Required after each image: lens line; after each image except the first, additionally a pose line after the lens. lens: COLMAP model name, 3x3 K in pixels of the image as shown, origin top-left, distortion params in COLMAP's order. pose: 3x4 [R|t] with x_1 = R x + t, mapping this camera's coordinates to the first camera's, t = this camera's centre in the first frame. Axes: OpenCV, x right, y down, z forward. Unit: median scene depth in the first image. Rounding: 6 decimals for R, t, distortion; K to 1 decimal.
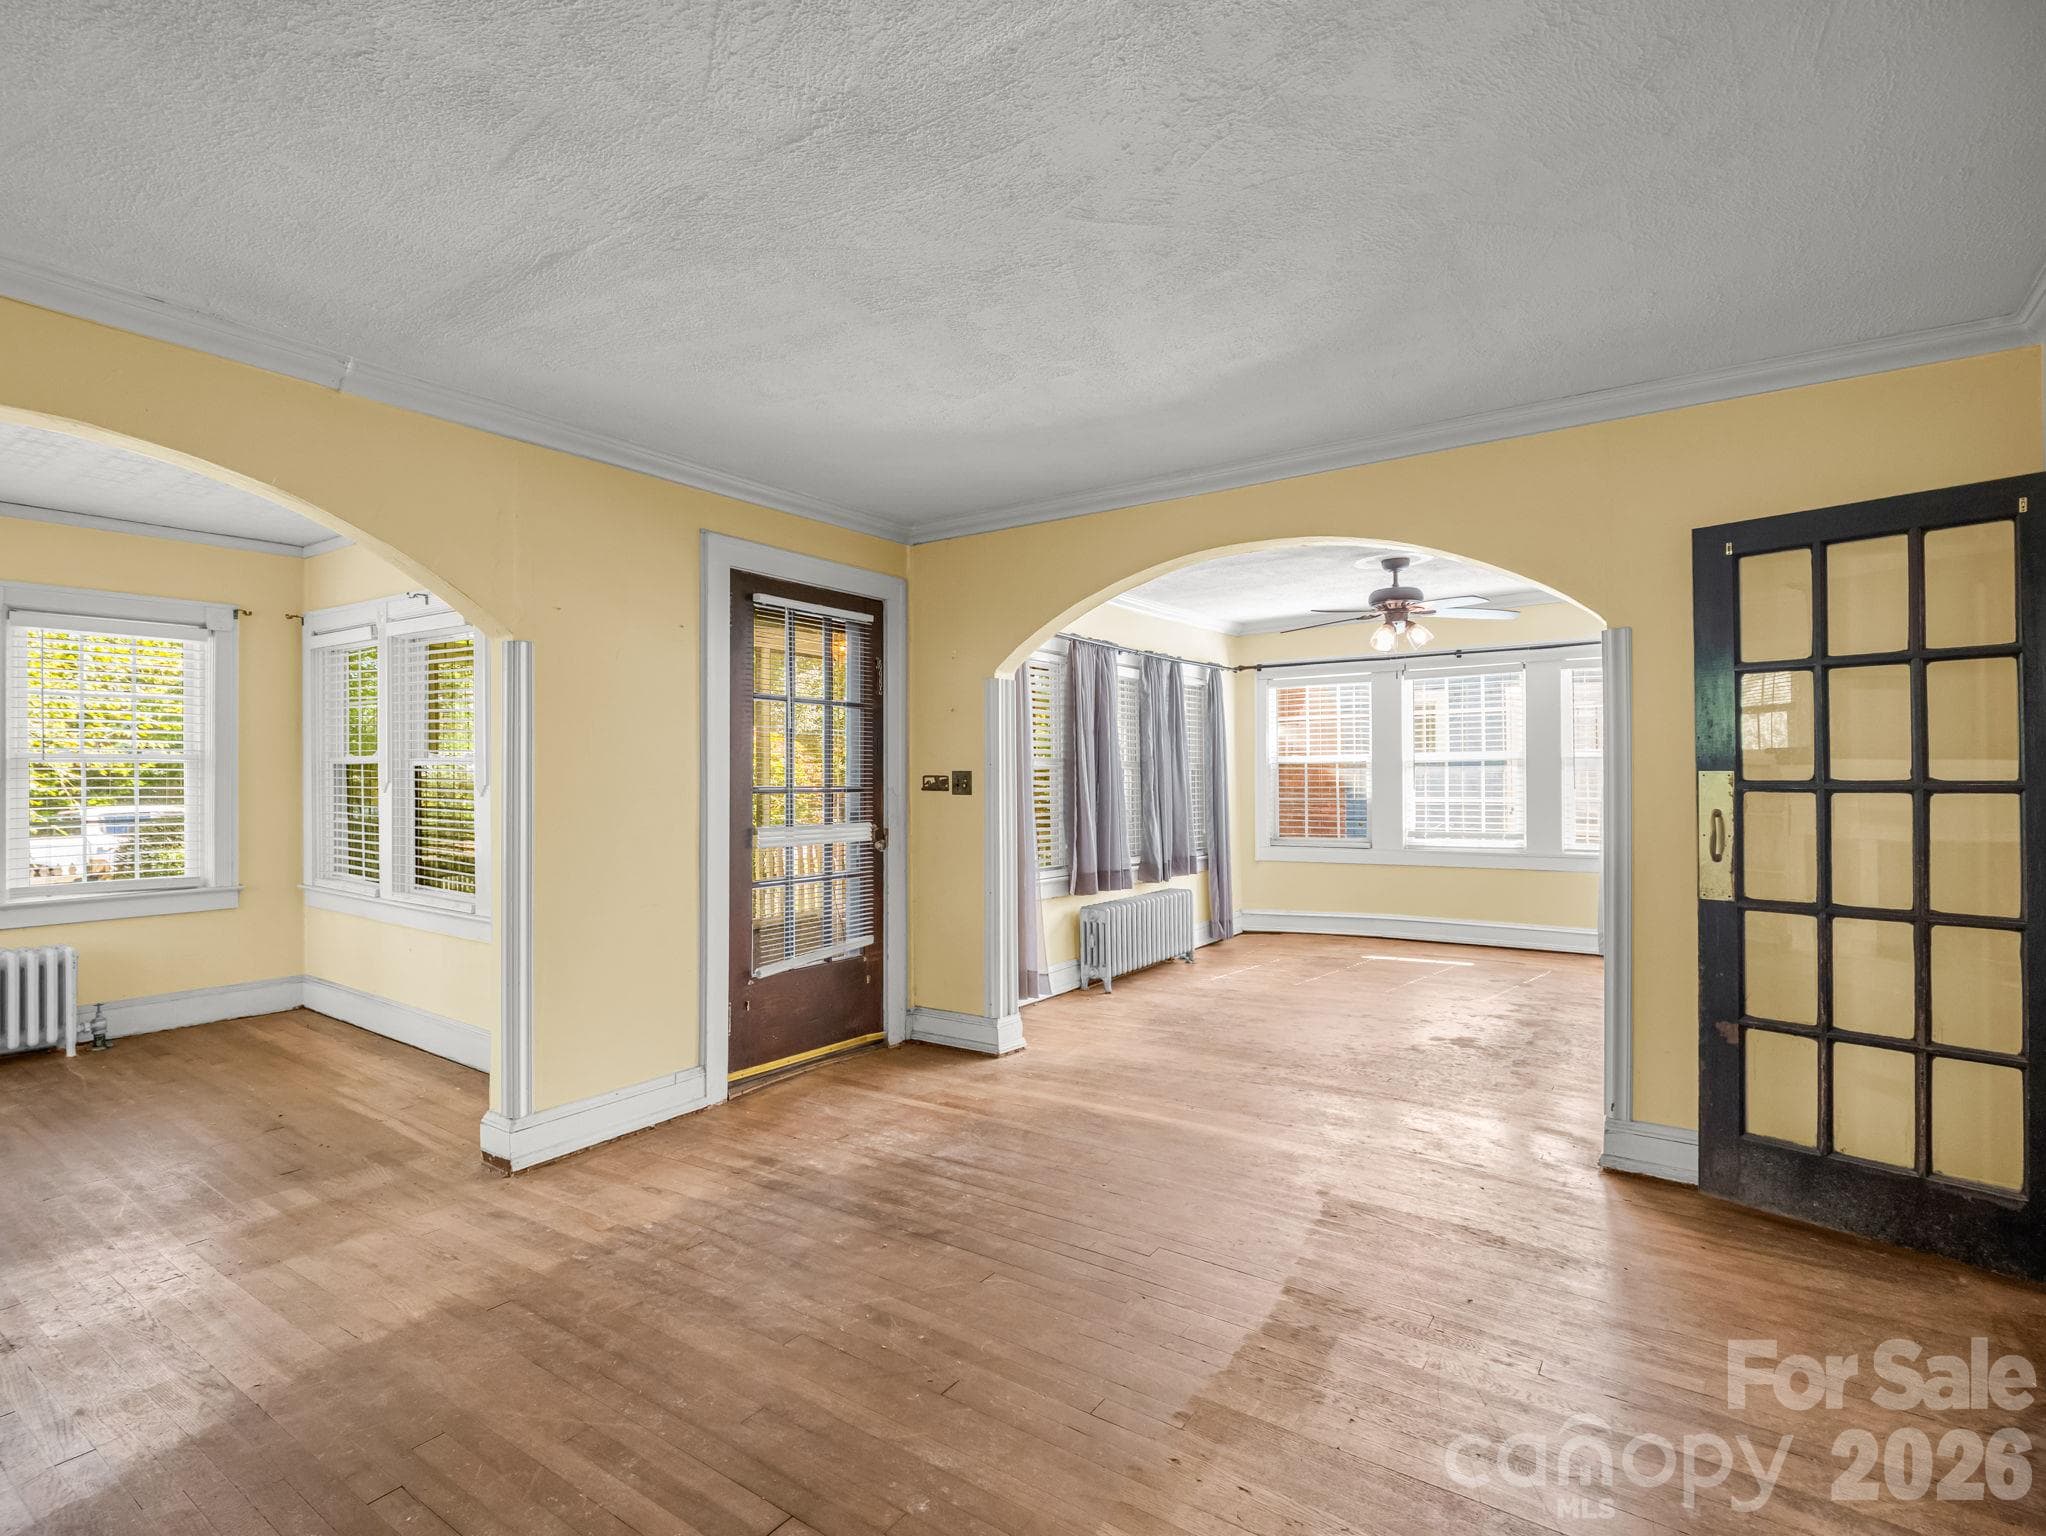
lens RADIAL K [[1036.7, 0, 1030.0], [0, 1036.7, 763.4], [0, 0, 1]] dist [-0.012153, -0.001791]
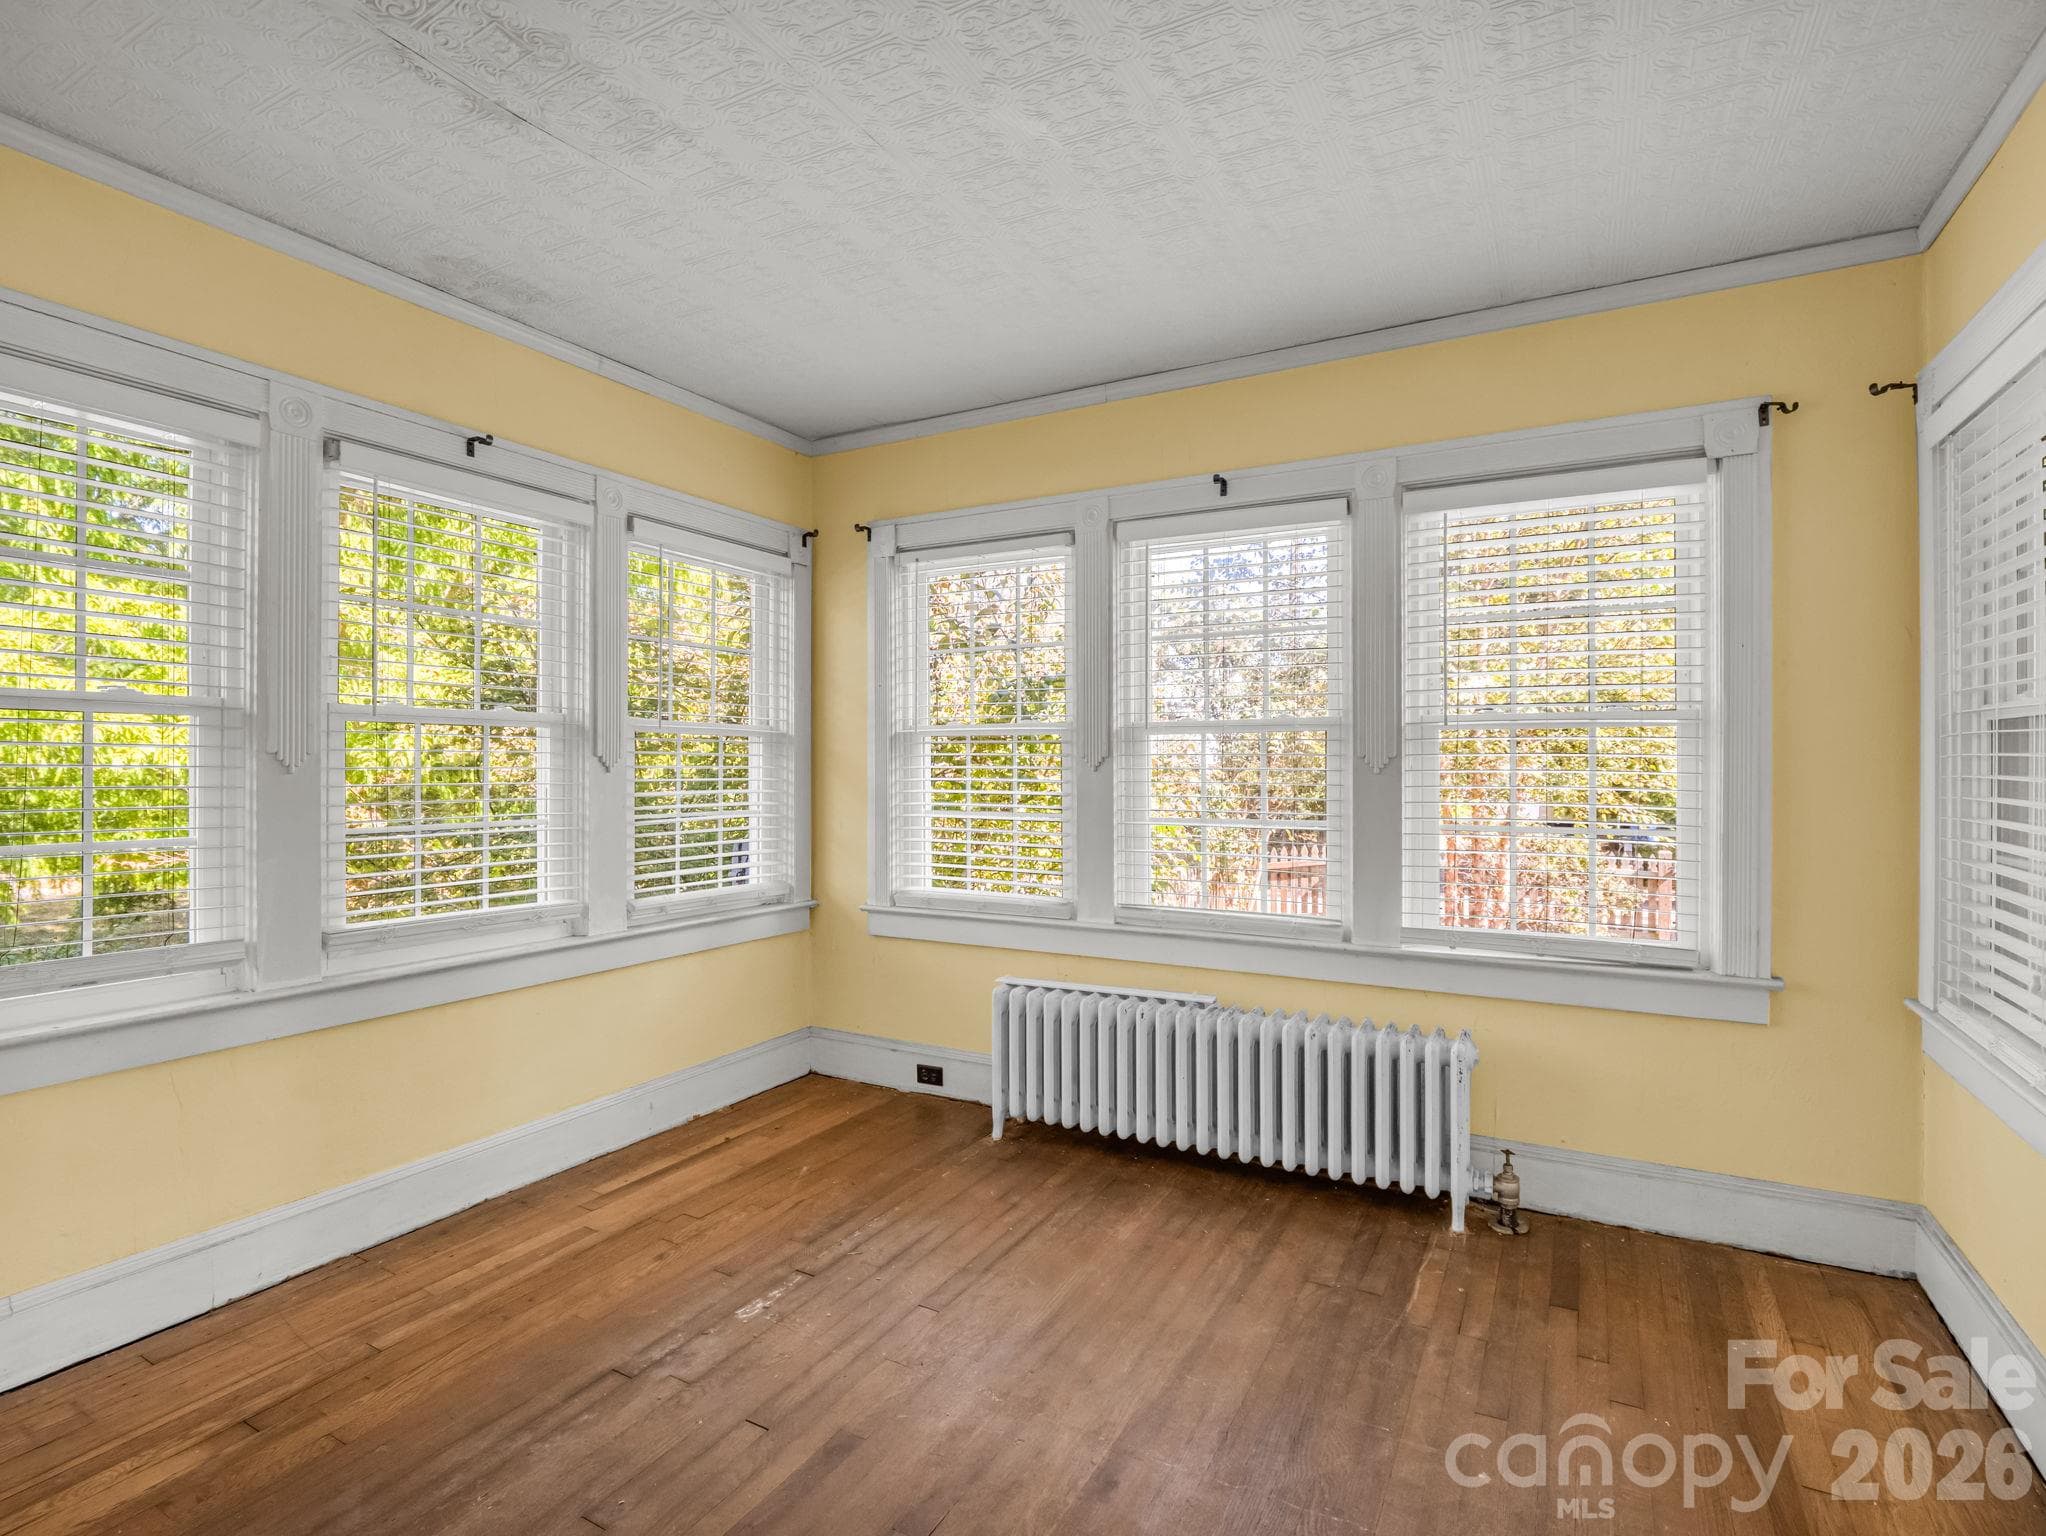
lens RADIAL K [[1036.7, 0, 1030.0], [0, 1036.7, 763.4], [0, 0, 1]] dist [-0.012153, -0.001791]
pose [[0.101376, 0.005756, -0.994832, -0.344876], [0.008383, 0.999943, 0.006640, 0.012729], [0.994813, -0.009013, 0.101322, 0.639893]]
